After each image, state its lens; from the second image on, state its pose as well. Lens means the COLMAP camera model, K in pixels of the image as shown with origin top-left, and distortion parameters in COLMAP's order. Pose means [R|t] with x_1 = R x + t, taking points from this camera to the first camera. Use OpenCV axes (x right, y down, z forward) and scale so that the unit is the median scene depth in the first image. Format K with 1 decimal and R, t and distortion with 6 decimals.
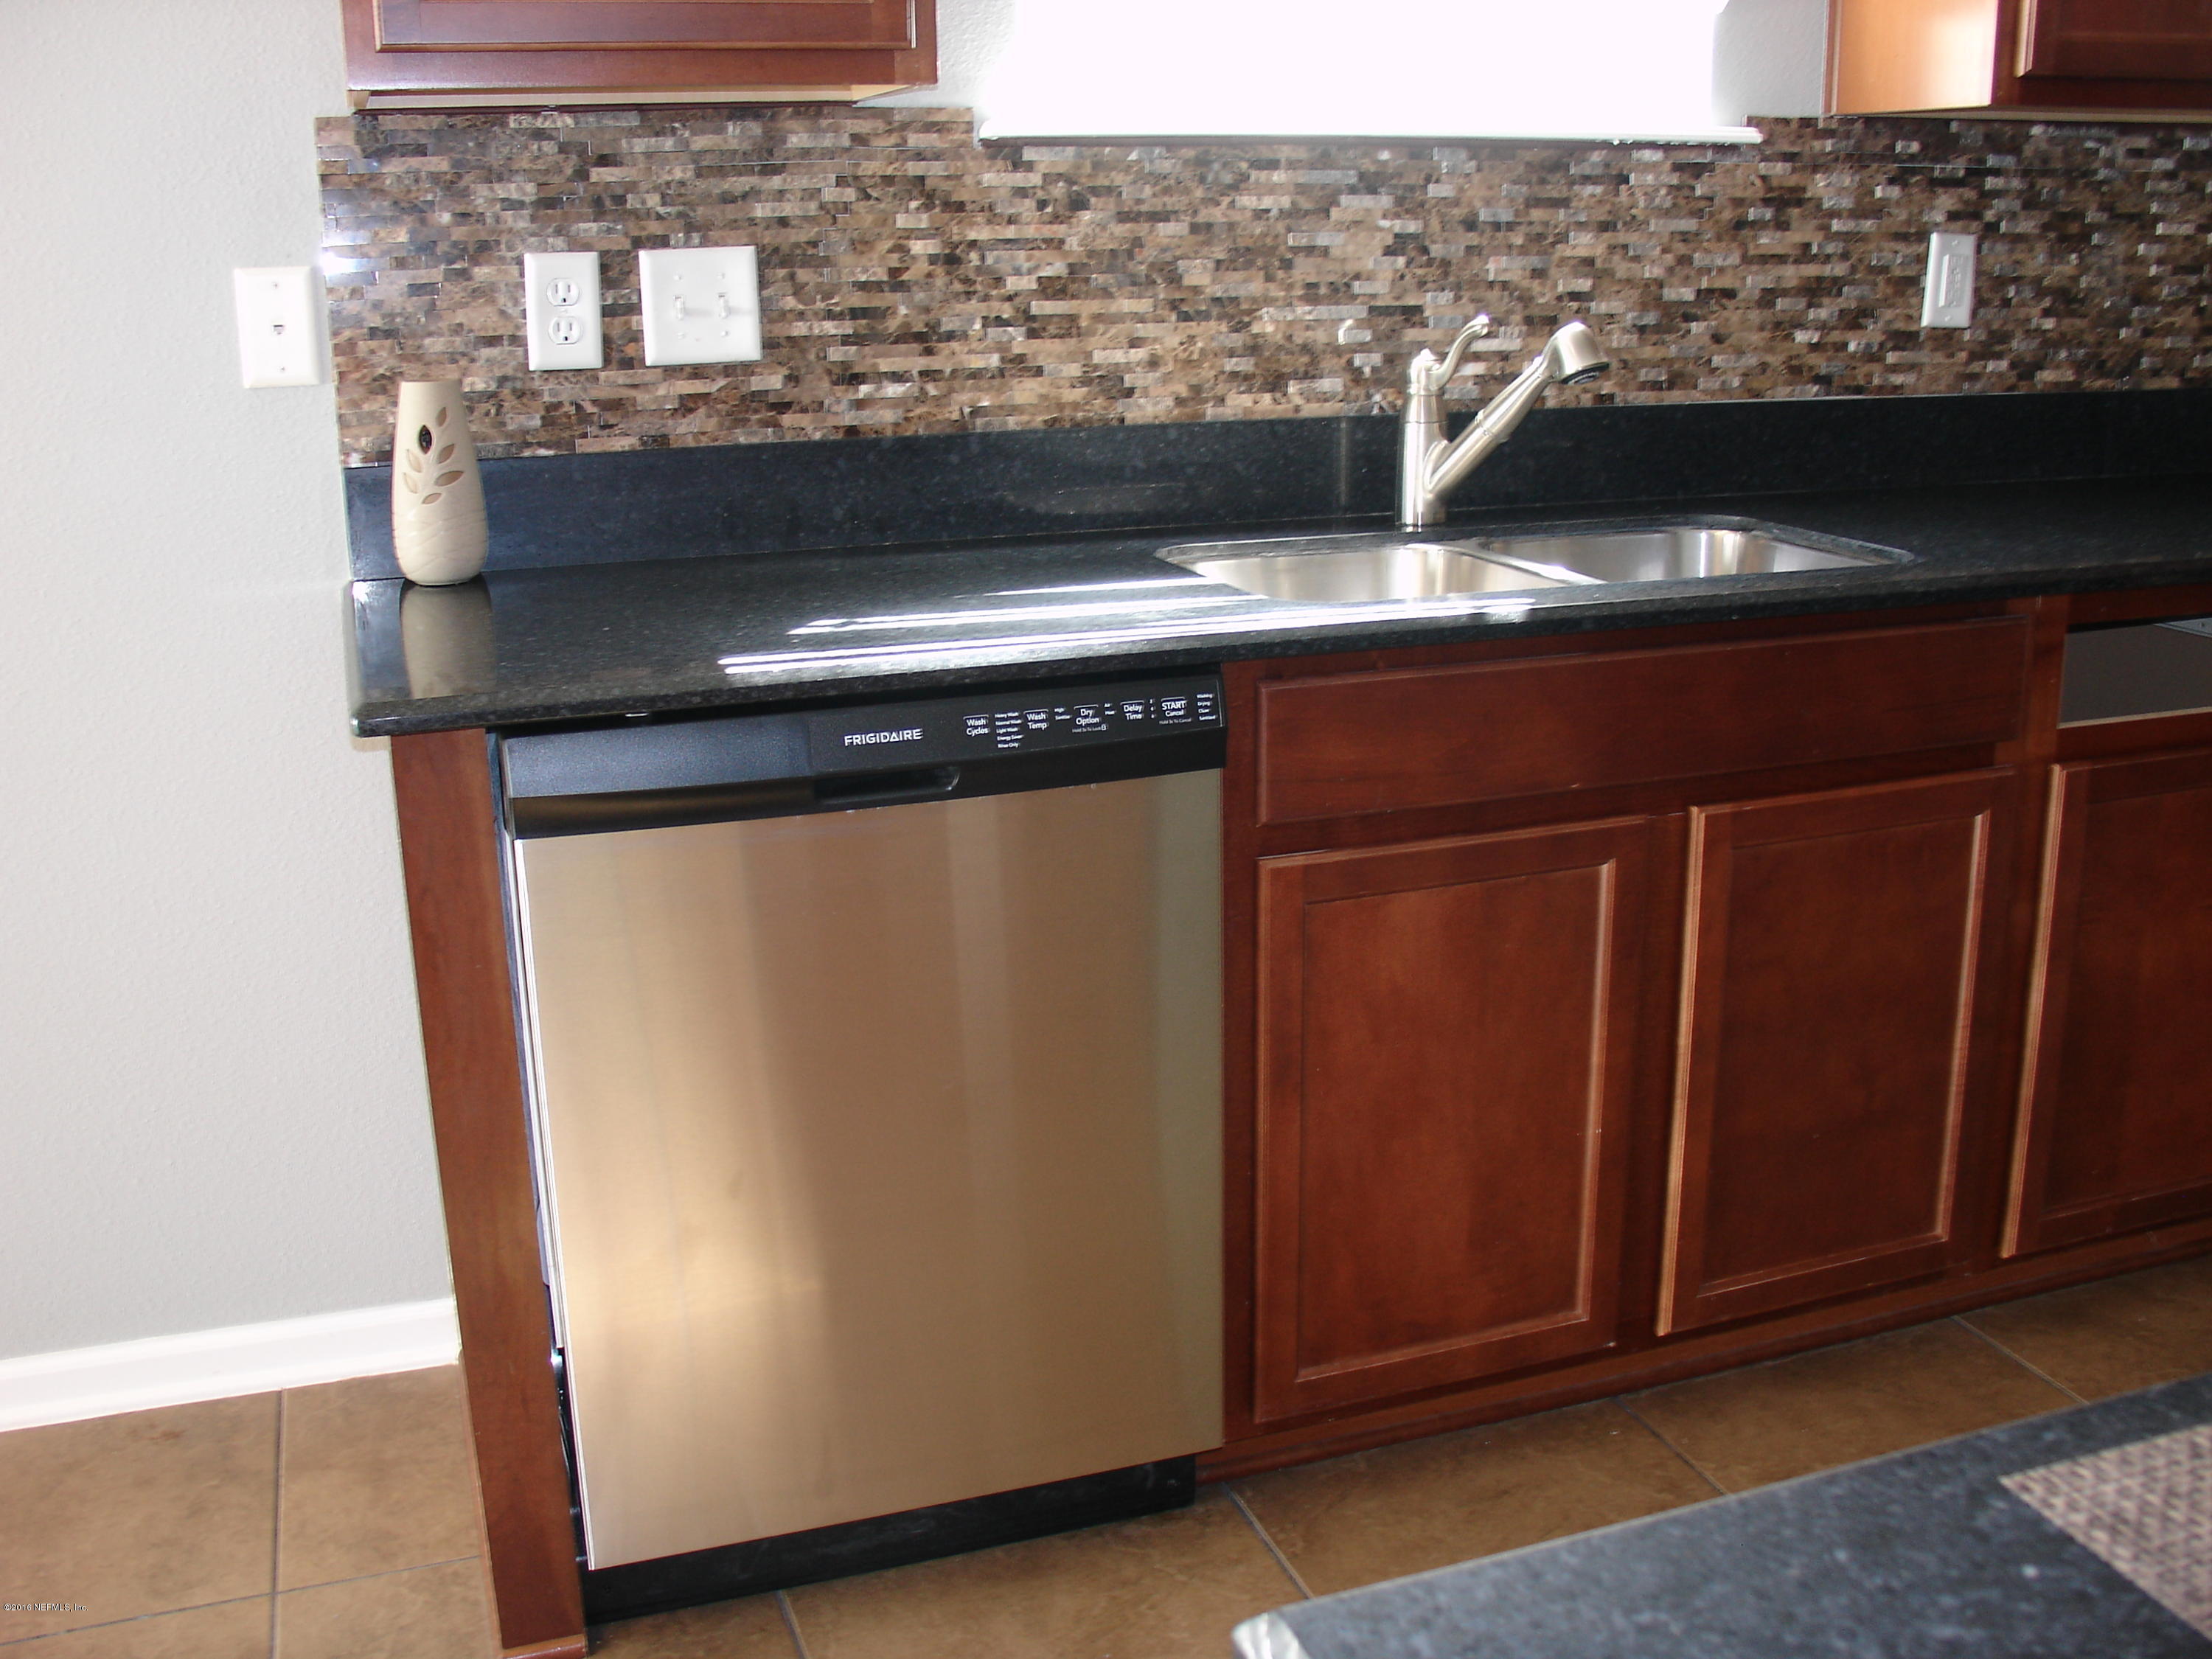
lens RADIAL K [[2202.3, 0, 1091.7], [0, 2202.3, 798.7], [0, 0, 1]] dist [-0.200411, 0.228470]
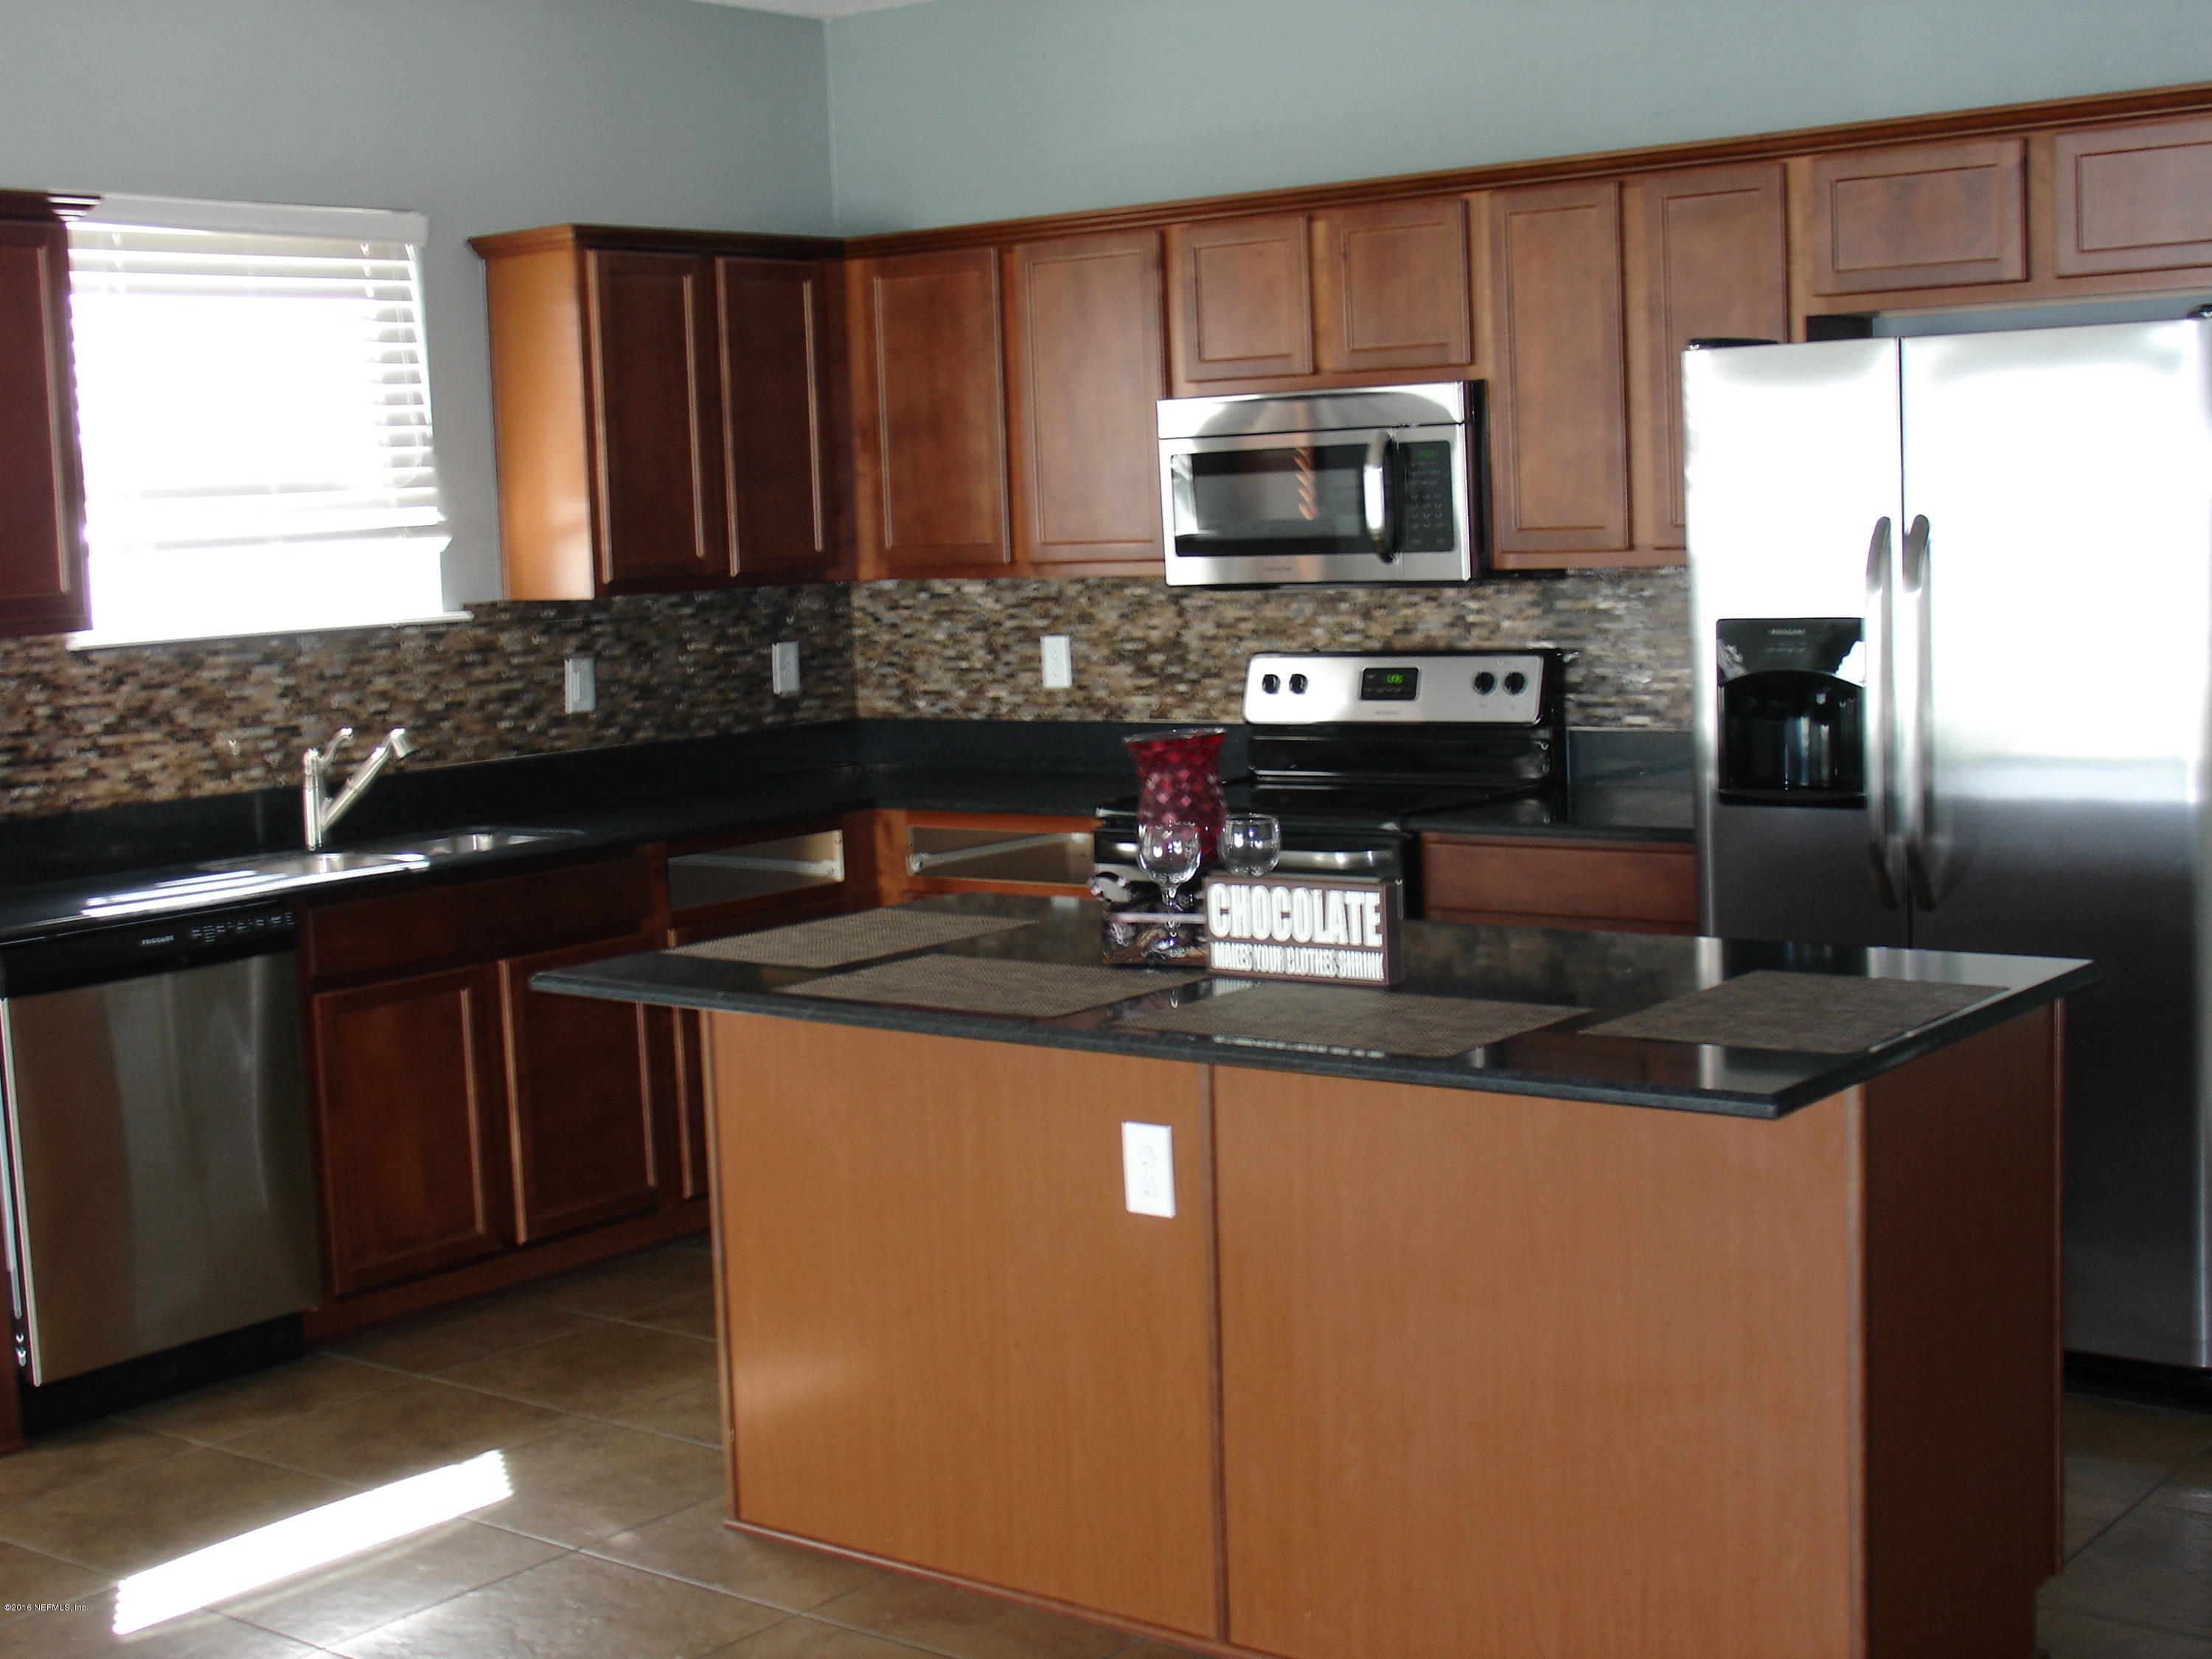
lens RADIAL K [[2960.0, 0, 1096.4], [0, 2960.0, 818.0], [0, 0, 1]] dist [-0.125404, 0.238442]
pose [[0.842608, -0.075777, 0.533170, -0.593788], [0.166363, 0.978252, -0.123881, 0.256798], [-0.512187, 0.193083, 0.836889, -1.346955]]
